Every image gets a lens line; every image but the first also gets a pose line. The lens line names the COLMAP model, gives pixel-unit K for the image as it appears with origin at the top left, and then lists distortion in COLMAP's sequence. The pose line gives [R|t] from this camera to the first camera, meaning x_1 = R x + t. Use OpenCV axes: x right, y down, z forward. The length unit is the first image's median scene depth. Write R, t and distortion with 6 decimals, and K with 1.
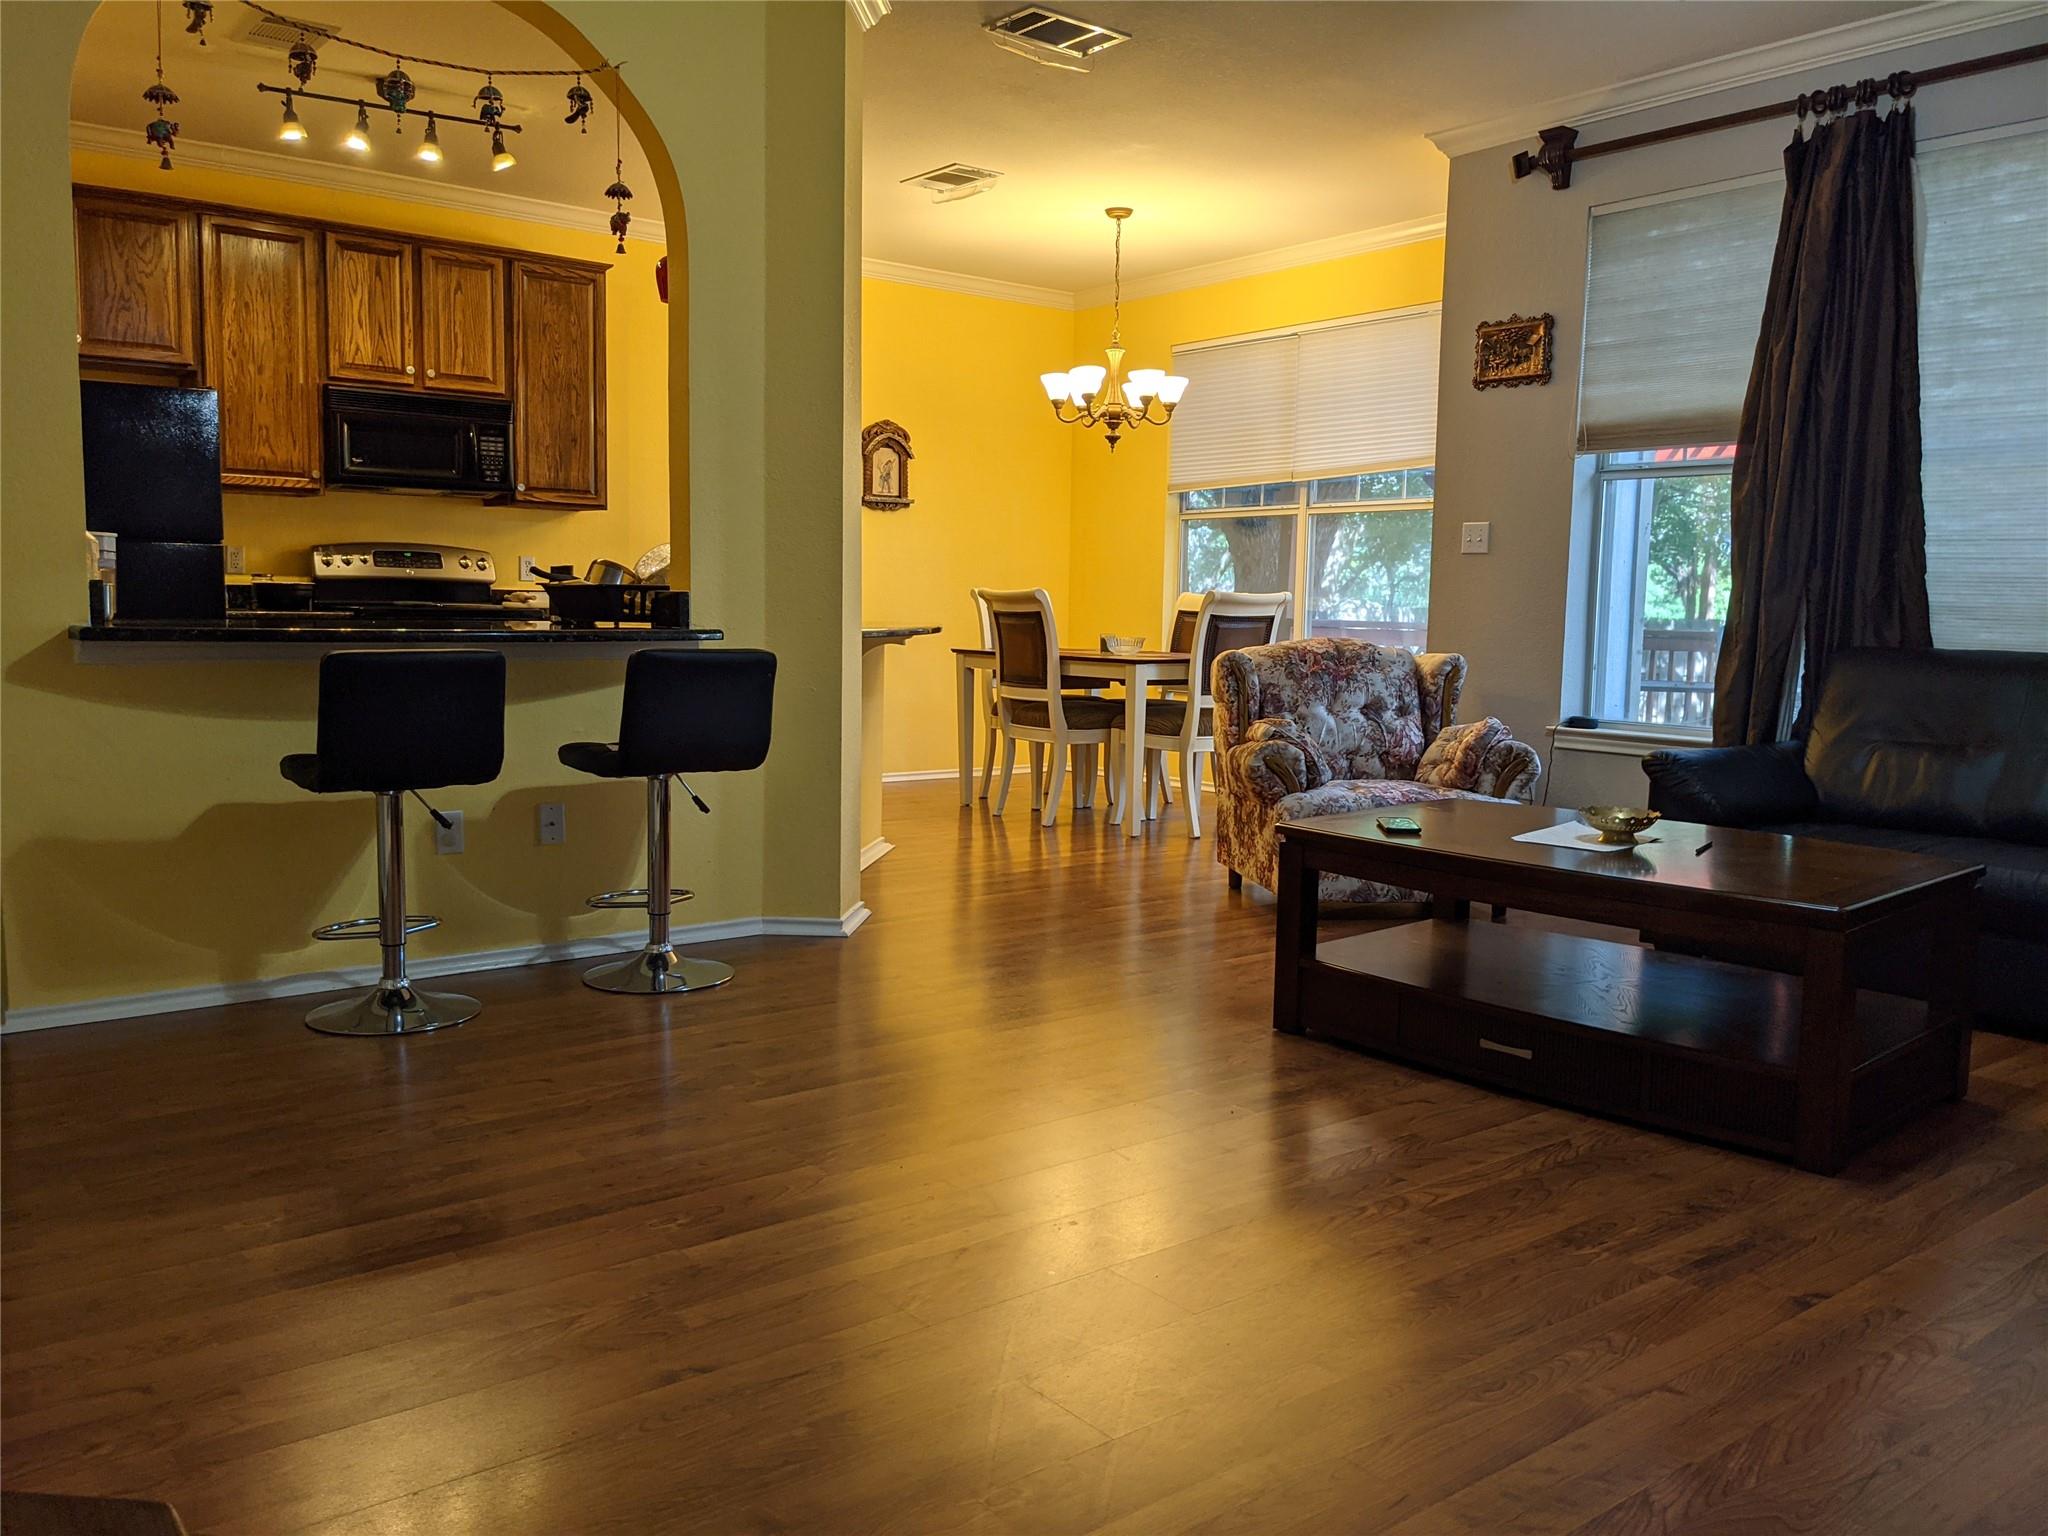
lens RADIAL K [[1606.4, 0, 1024.0], [0, 1606.4, 768.0], [0, 0, 1]] dist [0.055040, -0.095607]
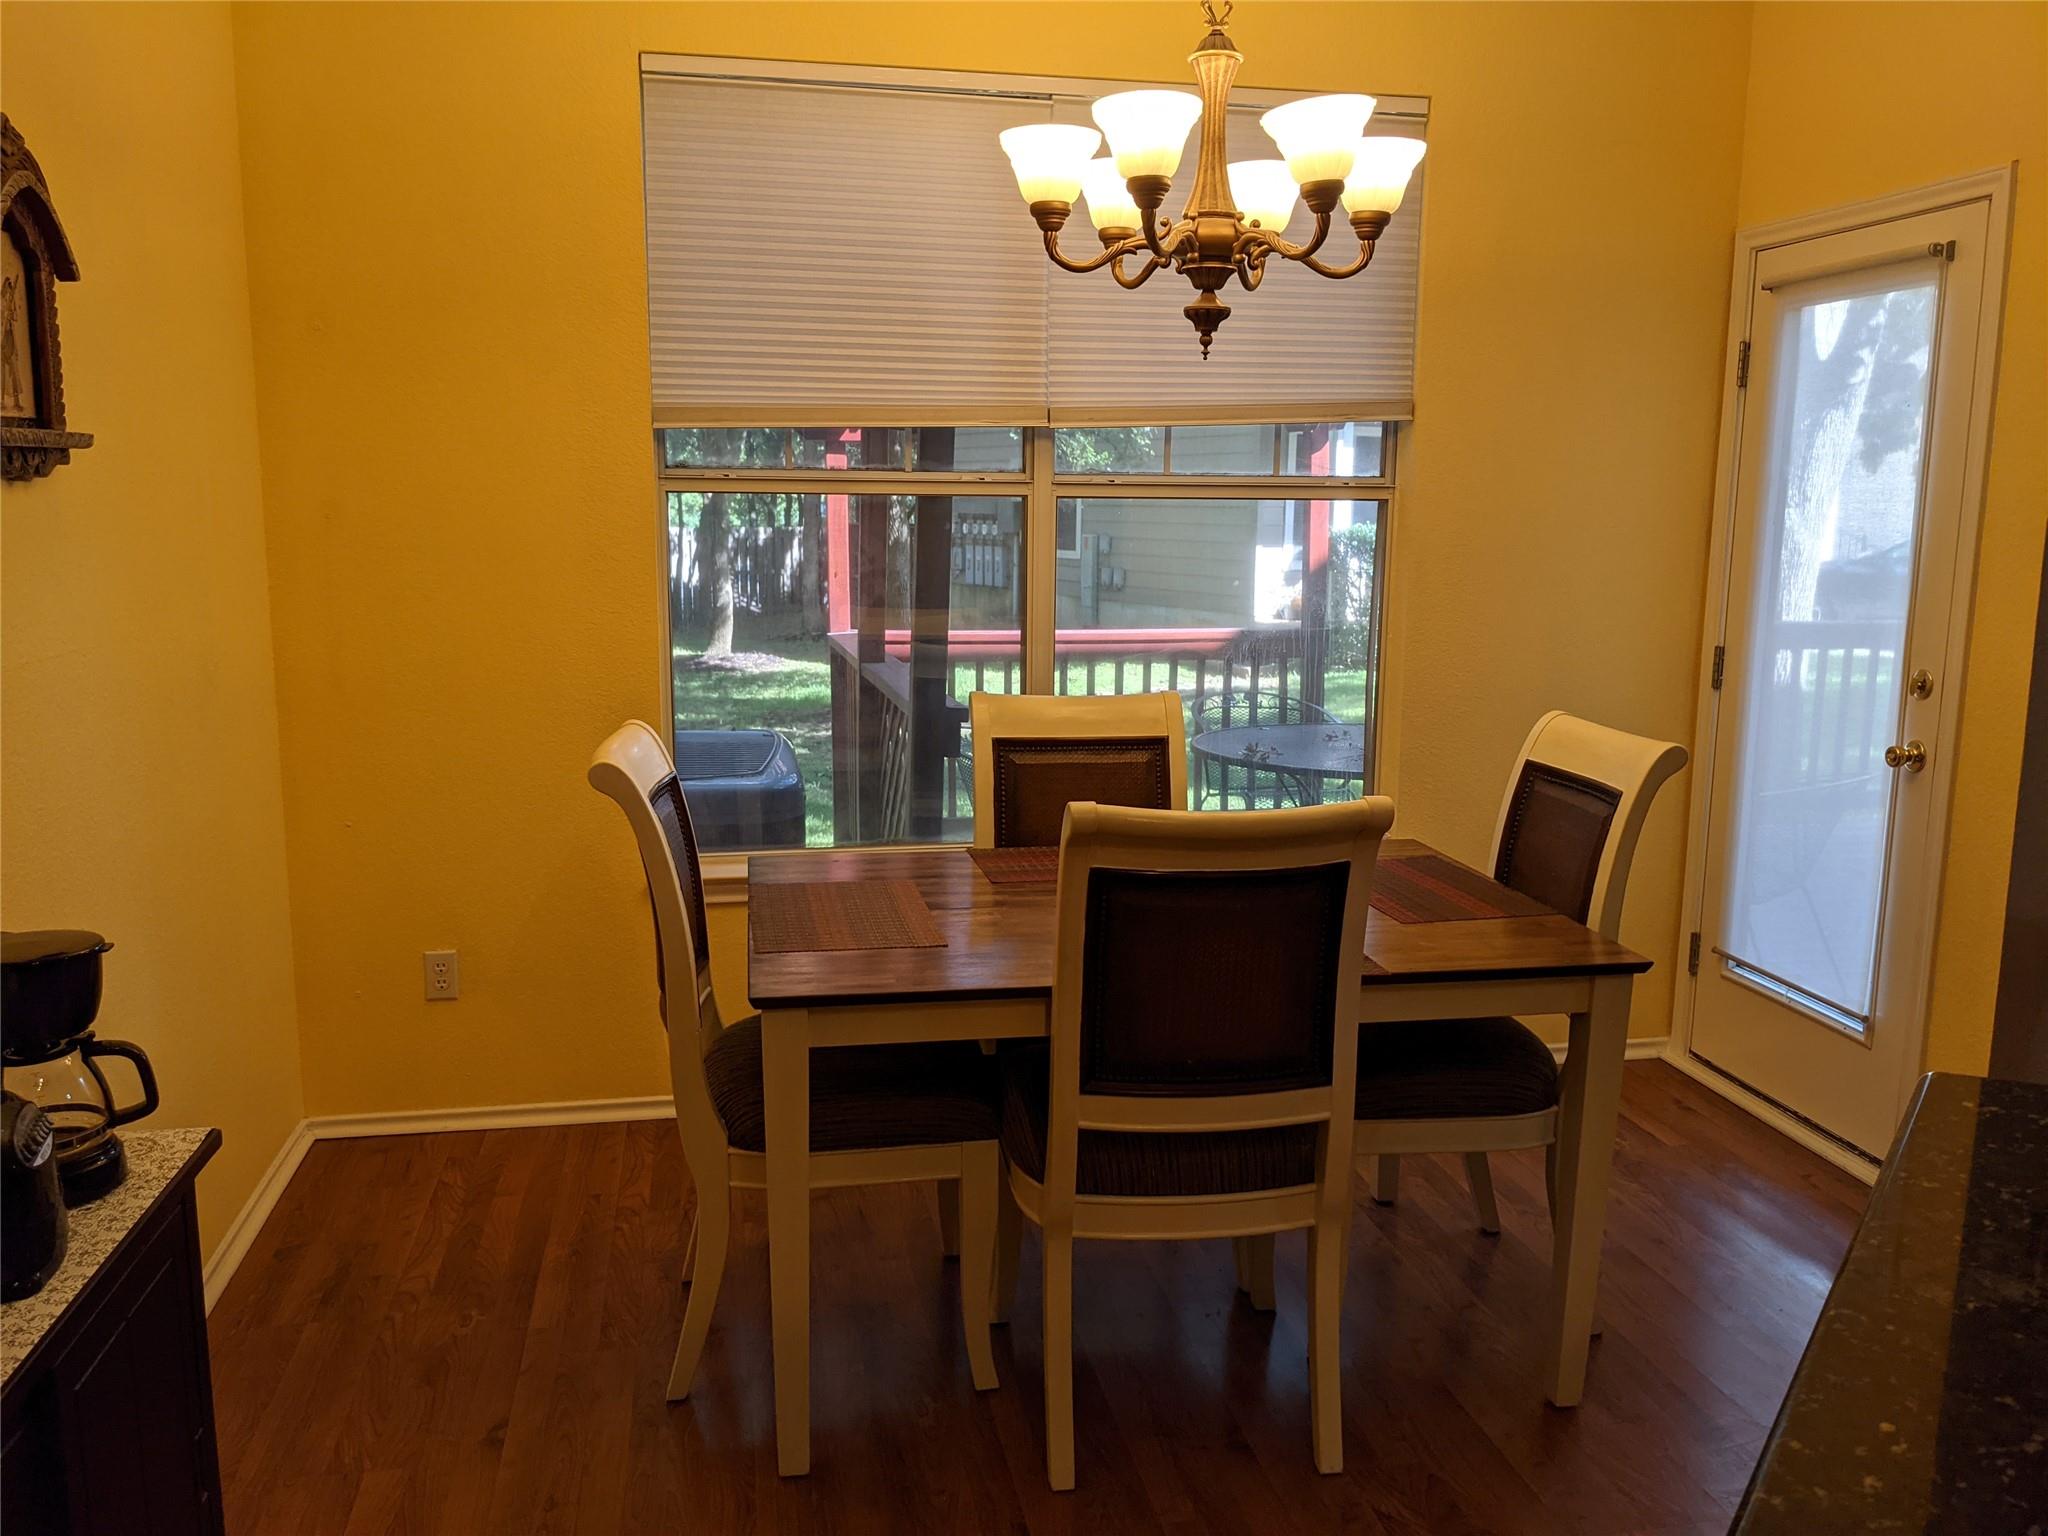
lens RADIAL K [[1601.1, 0, 1015.4], [0, 1601.1, 768.1], [0, 0, 1]] dist [0.053604, -0.090449]
pose [[0.468556, -0.160171, 0.868792, -0.317906], [0.090724, 0.986952, 0.133026, -0.177488], [-0.878763, 0.016490, 0.476974, 0.978607]]
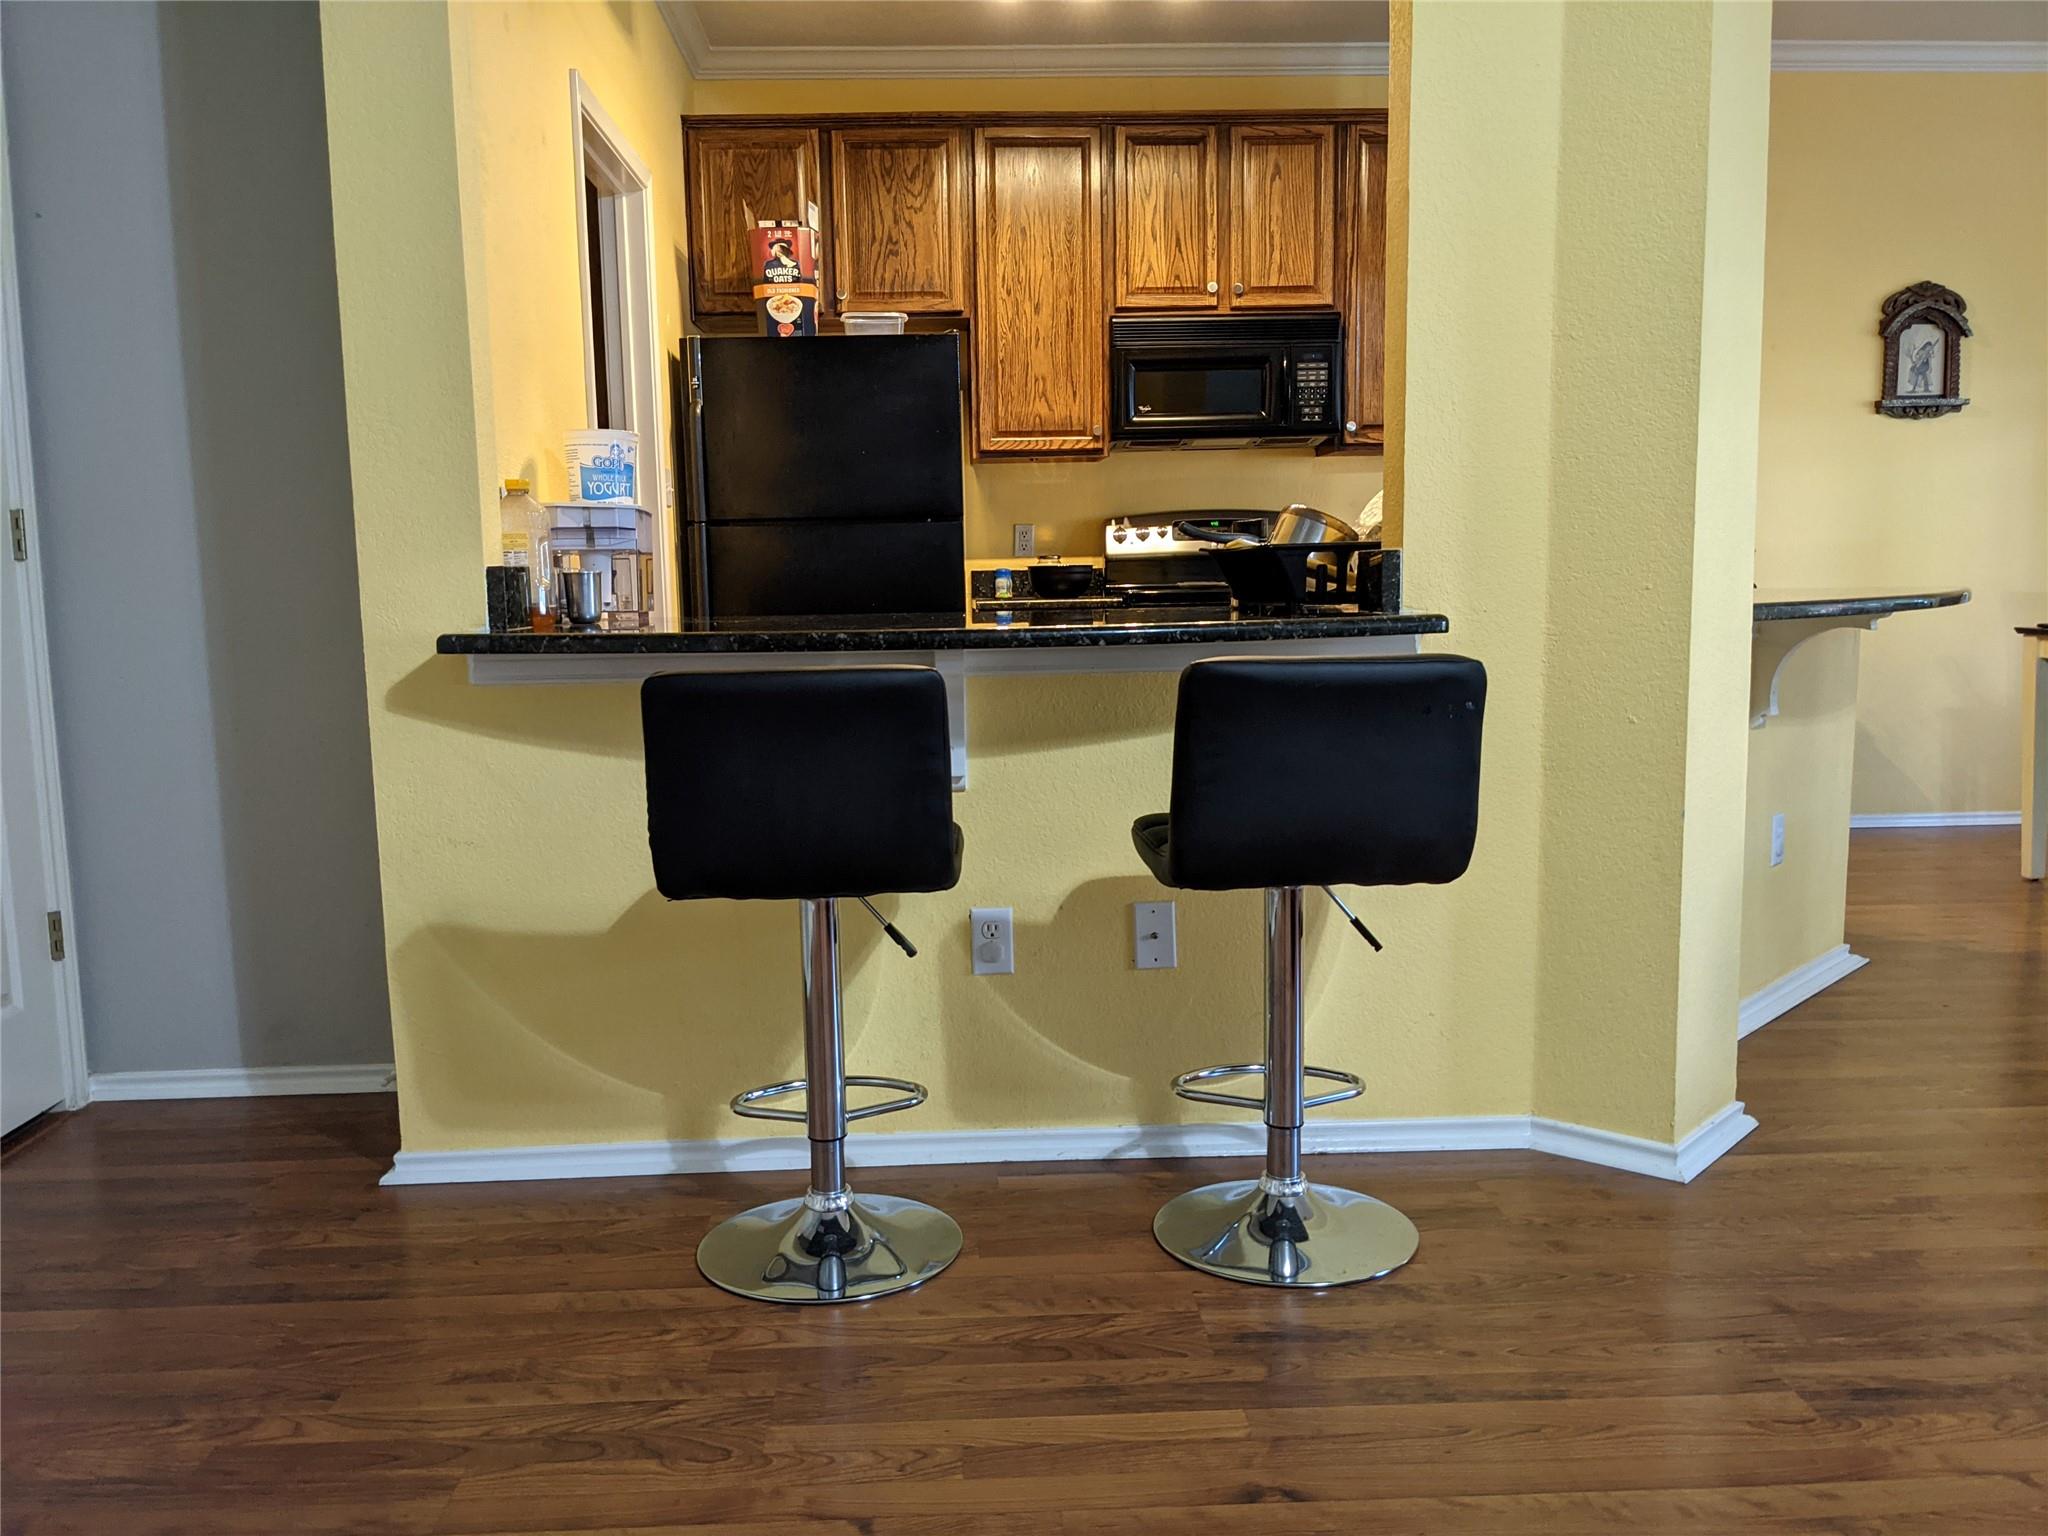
lens RADIAL K [[1601.1, 0, 1015.4], [0, 1601.1, 768.1], [0, 0, 1]] dist [0.053604, -0.090449]
pose [[0.805494, 0.036984, -0.591449, 0.016559], [-0.027673, 0.999309, 0.024800, -0.029094], [0.591958, -0.003609, 0.805961, 0.318620]]
